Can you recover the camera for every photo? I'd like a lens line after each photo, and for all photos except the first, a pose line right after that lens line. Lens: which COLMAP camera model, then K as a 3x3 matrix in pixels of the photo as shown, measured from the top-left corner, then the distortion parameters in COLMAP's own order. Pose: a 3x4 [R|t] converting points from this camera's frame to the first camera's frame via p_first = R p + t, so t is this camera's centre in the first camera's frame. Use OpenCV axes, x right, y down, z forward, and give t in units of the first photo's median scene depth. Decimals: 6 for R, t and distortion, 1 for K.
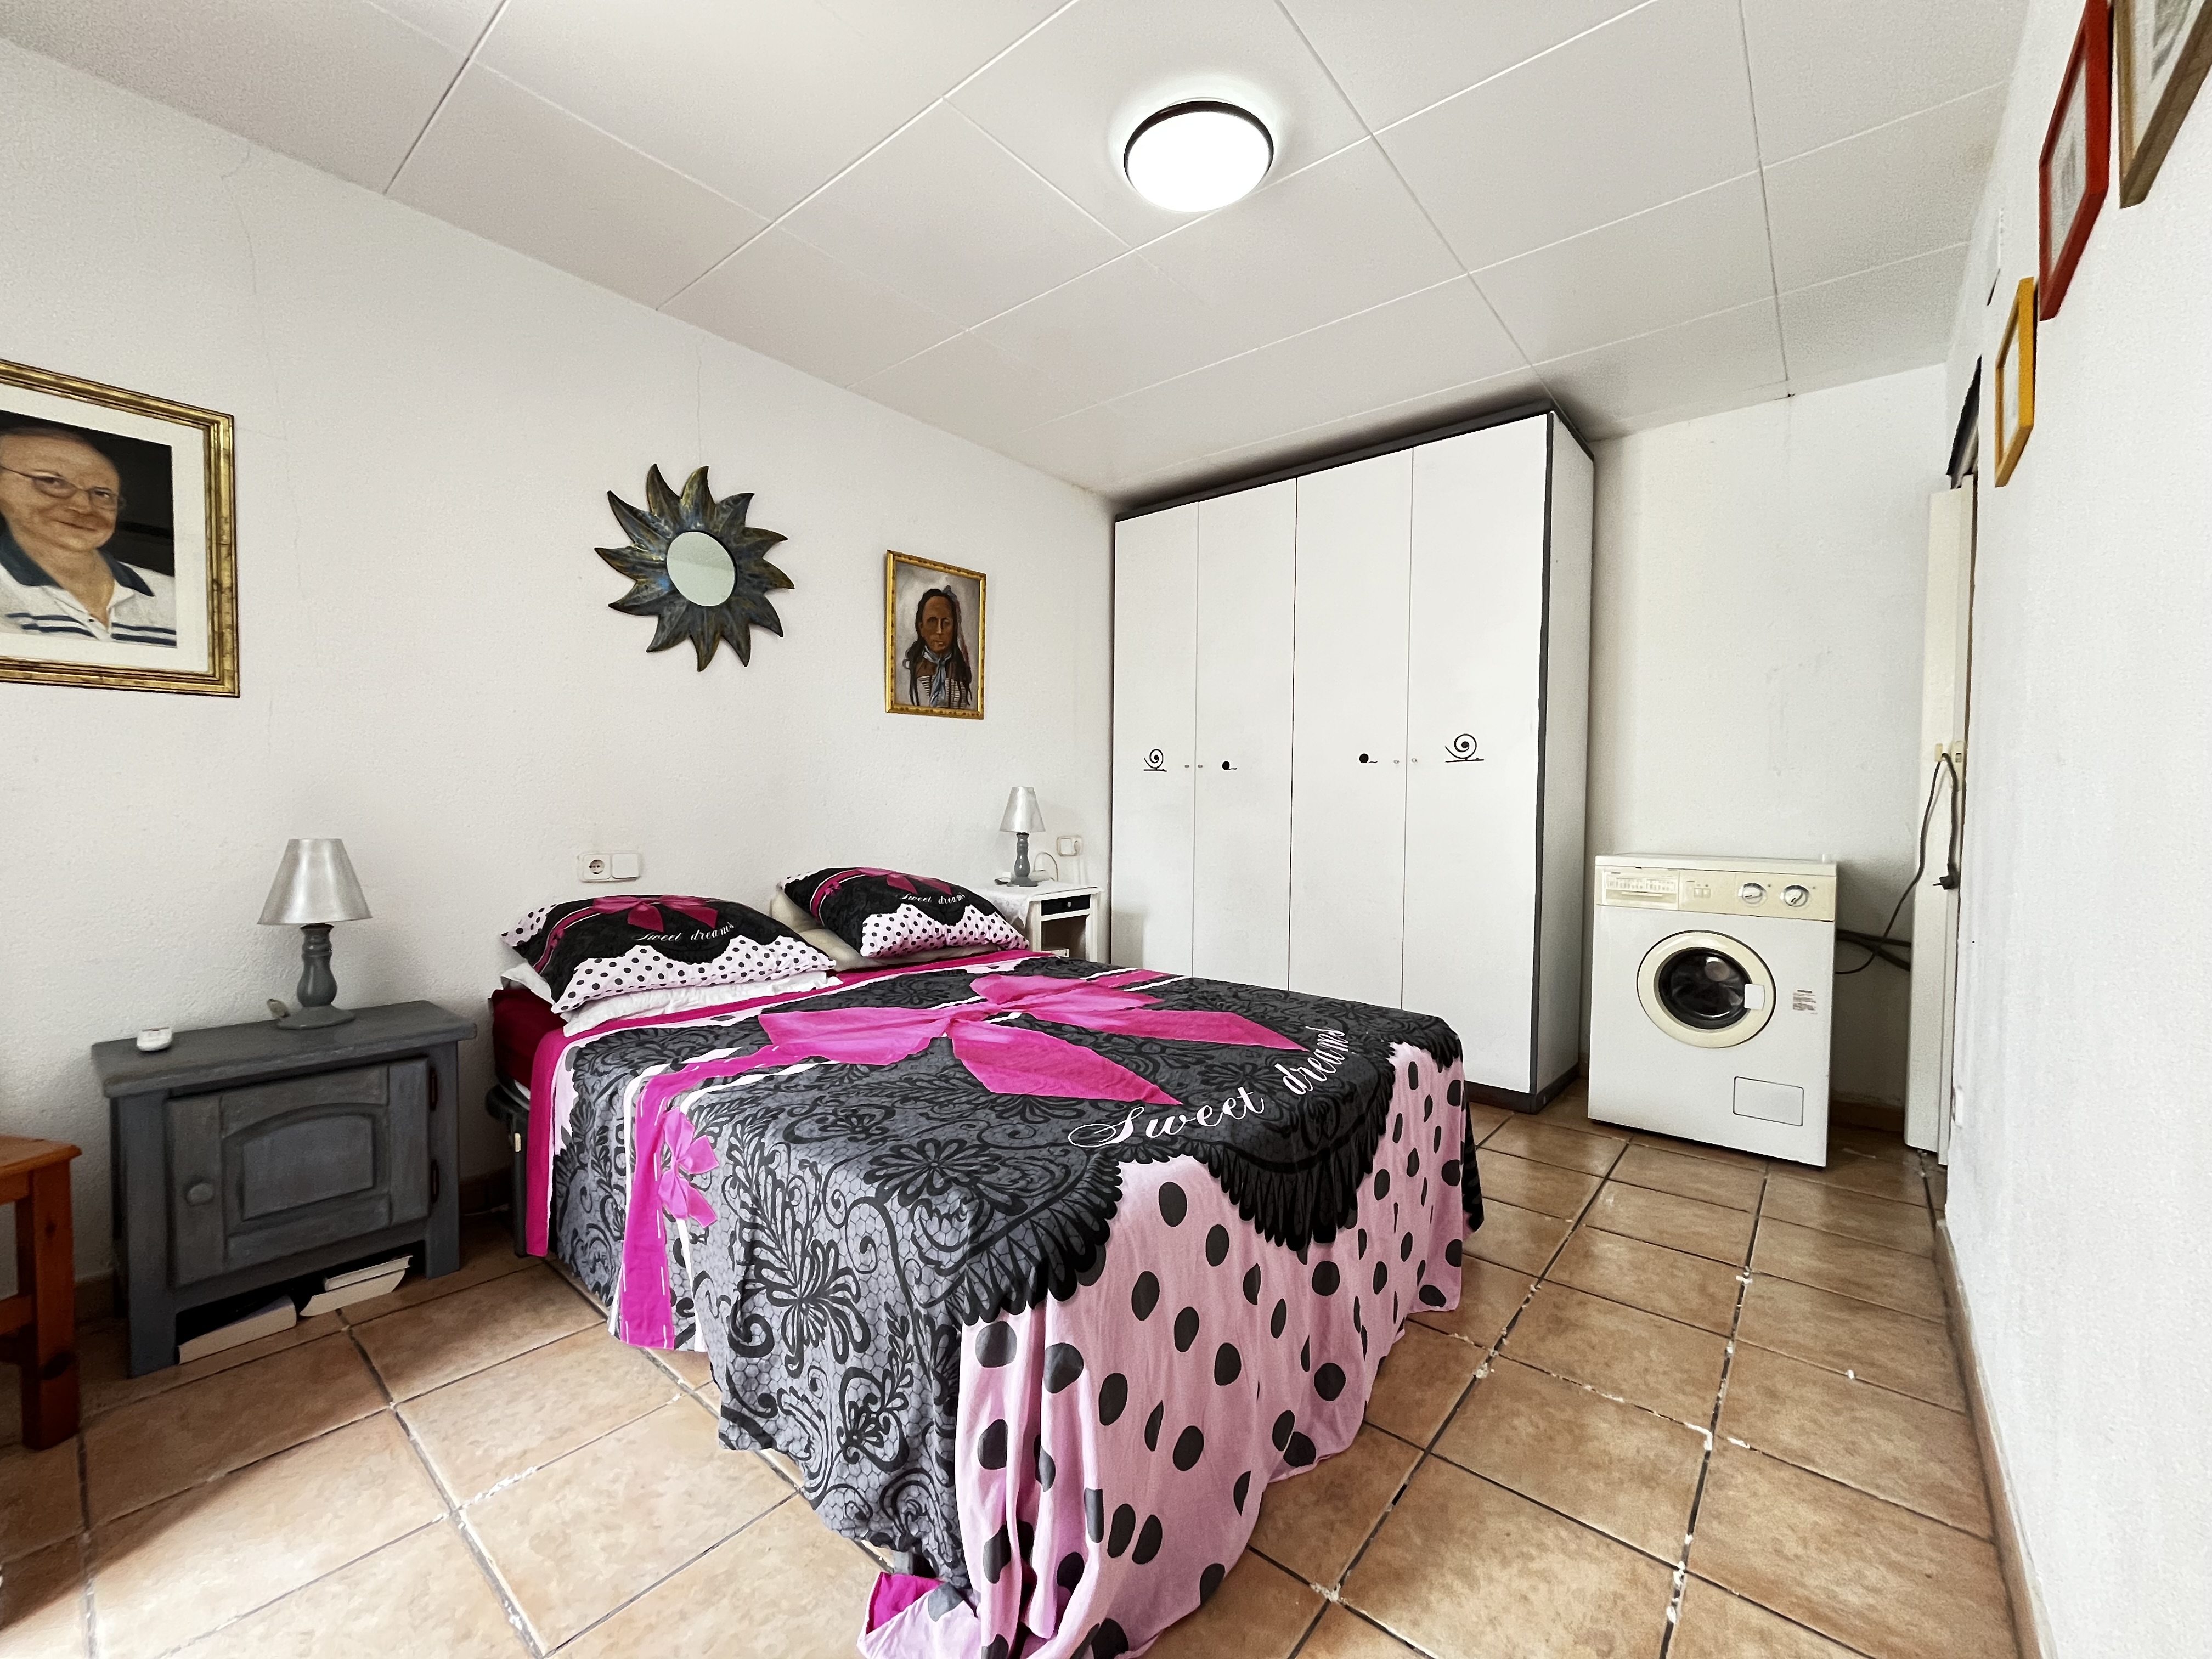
lens RADIAL K [[892.8, 0, 1097.0], [0, 892.8, 823.1], [0, 0, 1]] dist [-0.005179, 0.000410]
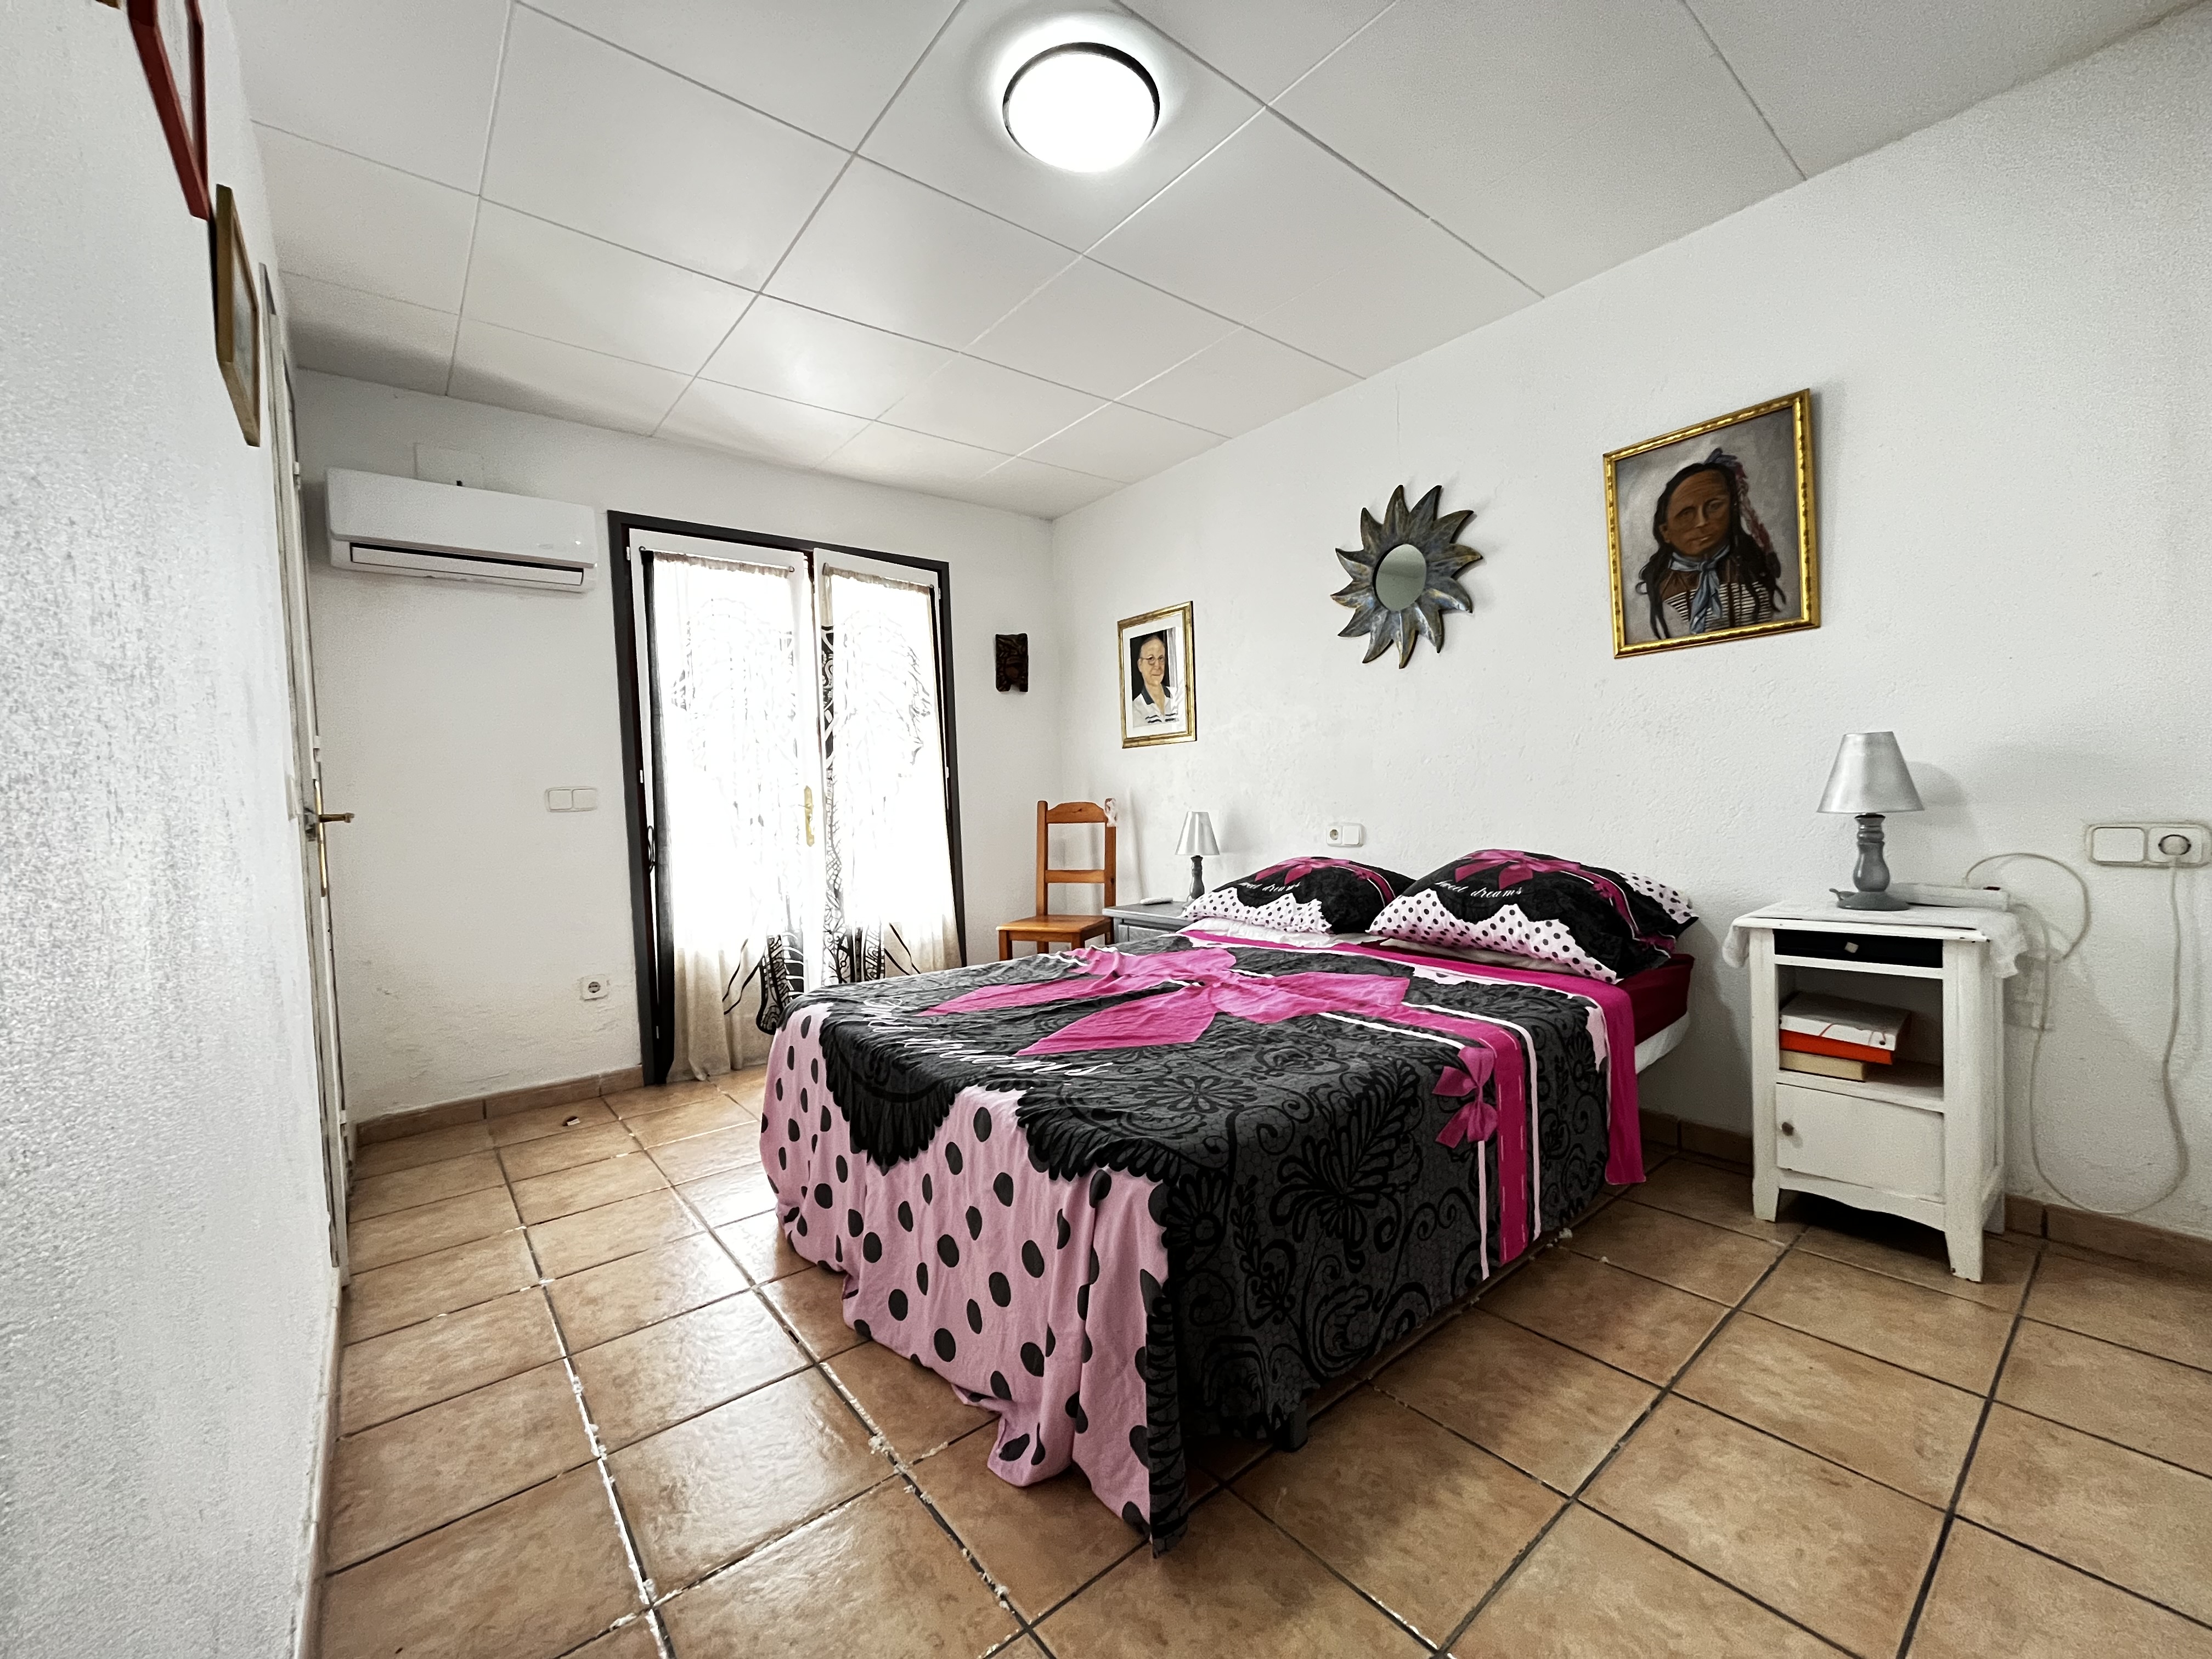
lens RADIAL K [[892.8, 0, 1097.6], [0, 892.8, 827.1], [0, 0, 1]] dist [-0.005179, 0.000410]
pose [[-0.198297, 0.040558, -0.979302, 0.667297], [0.023604, 0.999051, 0.036596, -0.015215], [0.979858, -0.015859, -0.199066, 0.737937]]
